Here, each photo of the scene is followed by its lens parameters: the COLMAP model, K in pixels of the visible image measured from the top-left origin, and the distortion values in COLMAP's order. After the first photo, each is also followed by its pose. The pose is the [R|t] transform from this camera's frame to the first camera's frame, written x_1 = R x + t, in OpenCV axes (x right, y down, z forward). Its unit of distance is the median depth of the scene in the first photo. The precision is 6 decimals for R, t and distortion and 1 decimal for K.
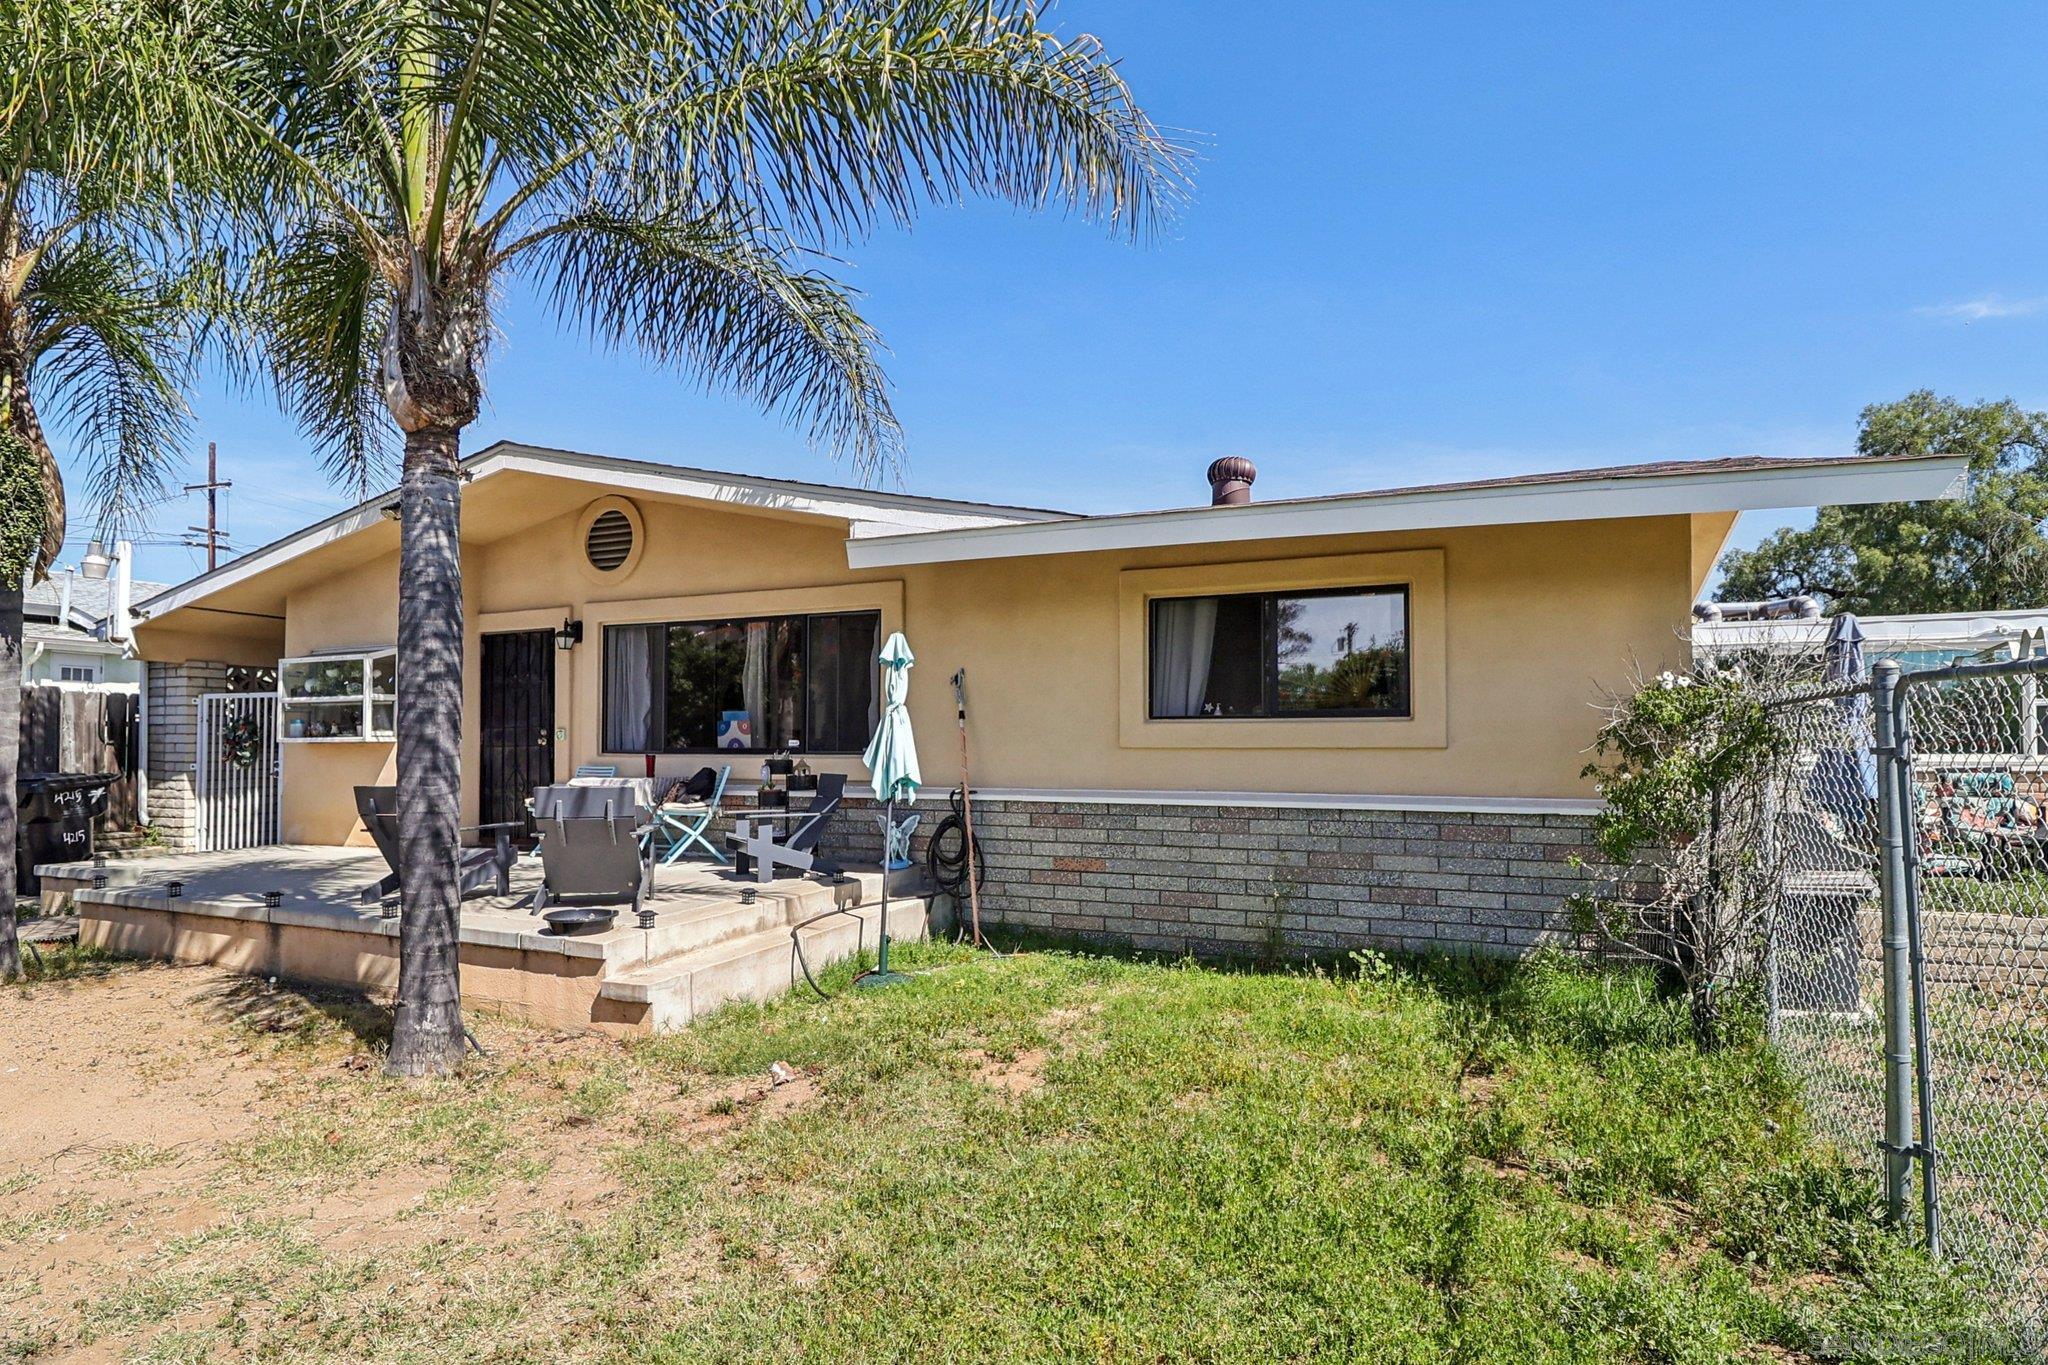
lens RADIAL K [[661.0, 0, 1009.2], [0, 661.0, 732.9], [0, 0, 1]] dist [-0.001852, -0.000761]
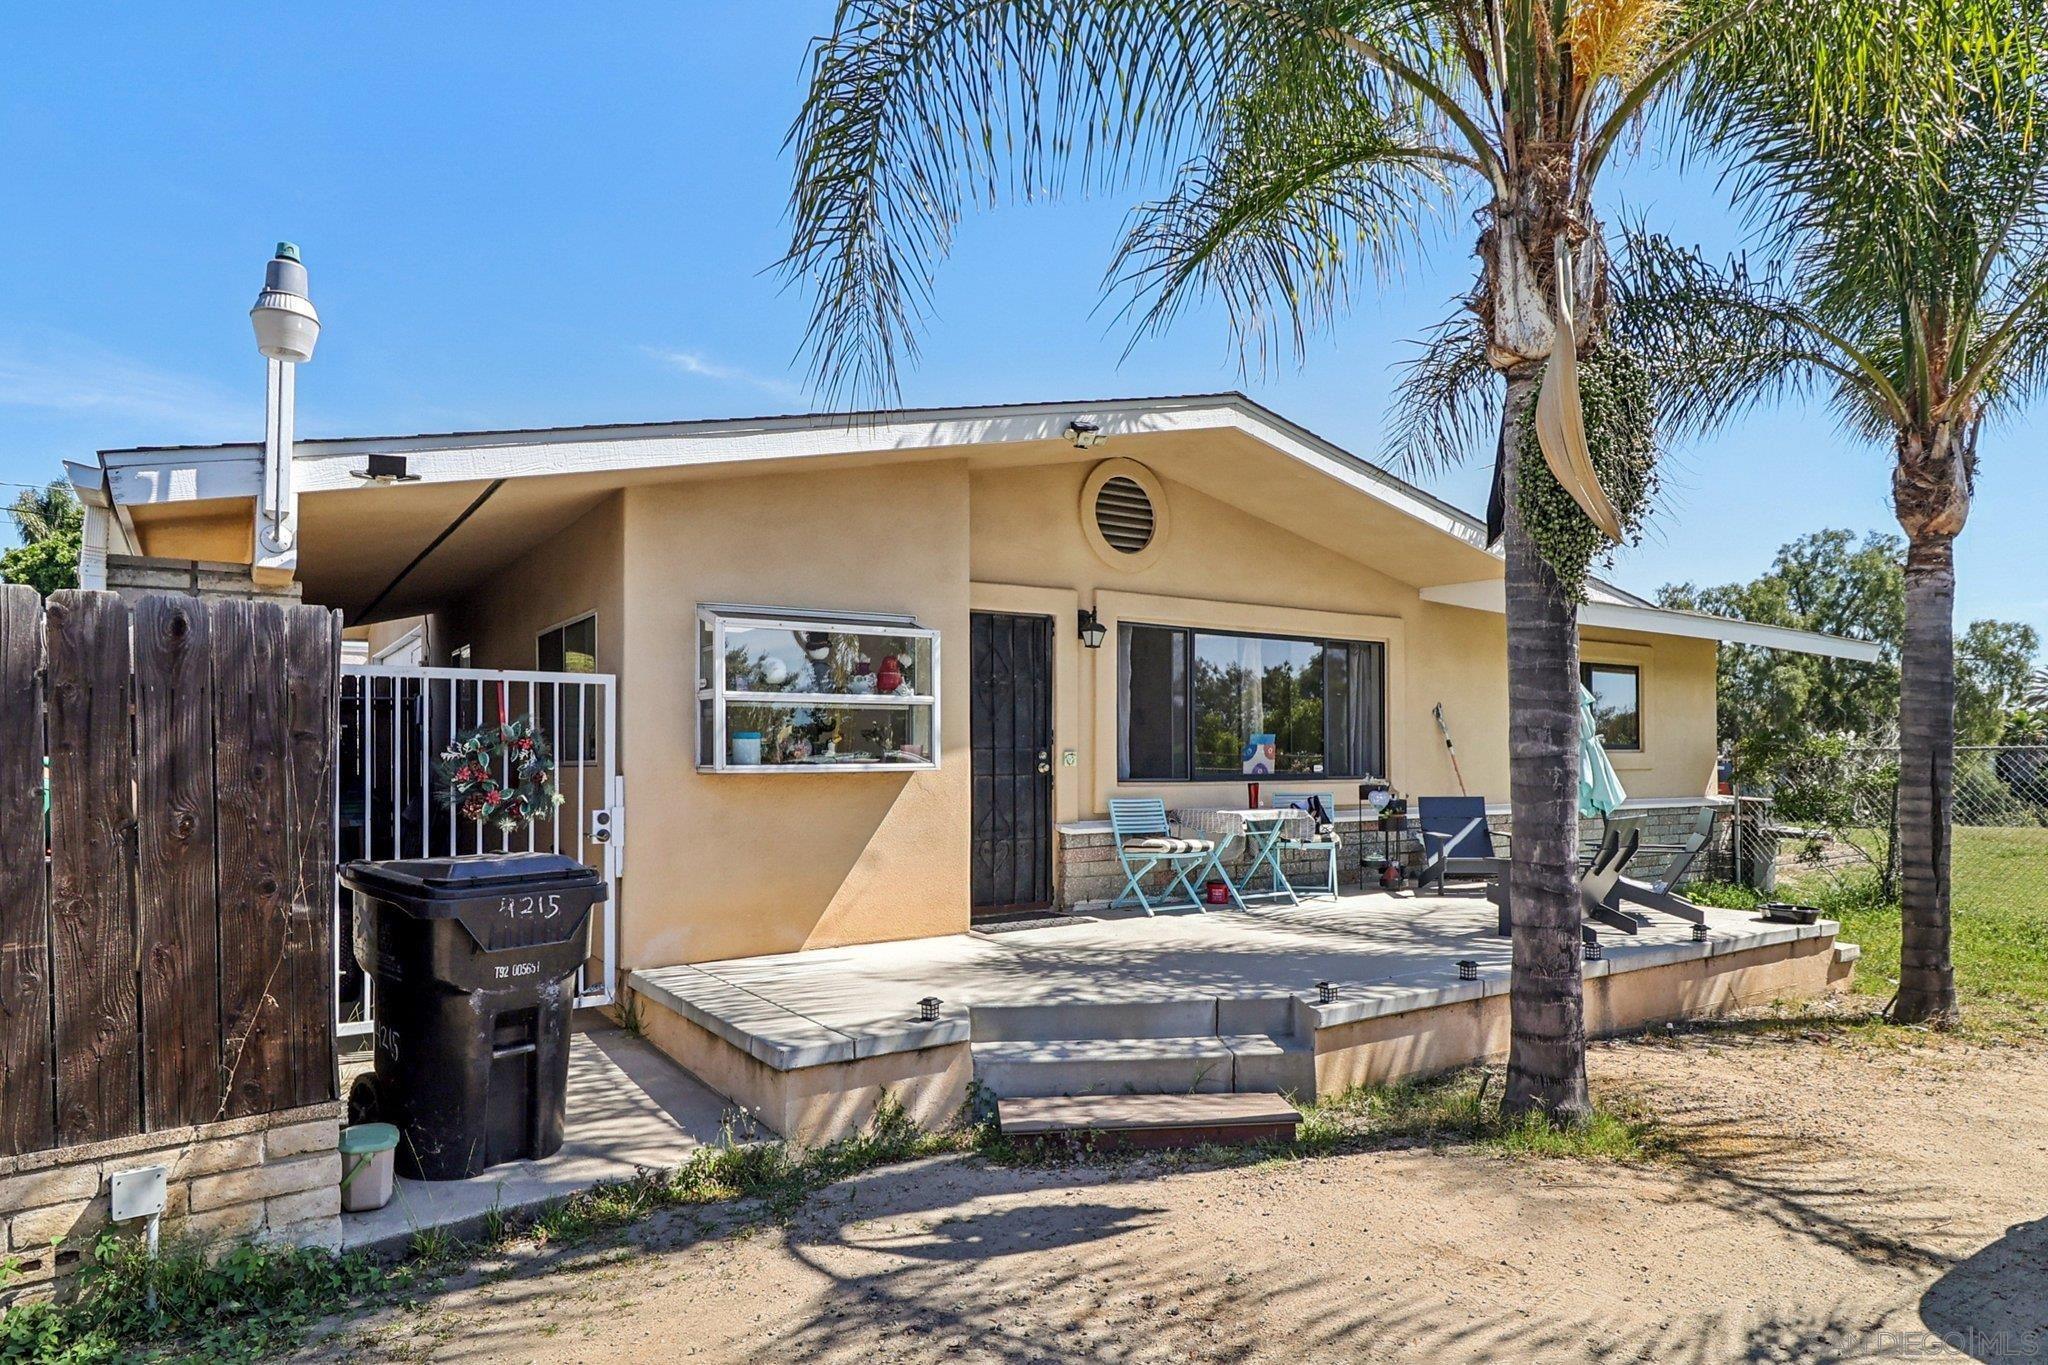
lens RADIAL K [[751.7, 0, 1007.5], [0, 751.7, 759.8], [0, 0, 1]] dist [-0.001437, -0.000026]
pose [[0.789644, 0.000174, 0.613565, -1.287074], [-0.010071, 0.999869, 0.012678, -0.006769], [-0.613483, -0.016190, 0.789542, 0.372870]]
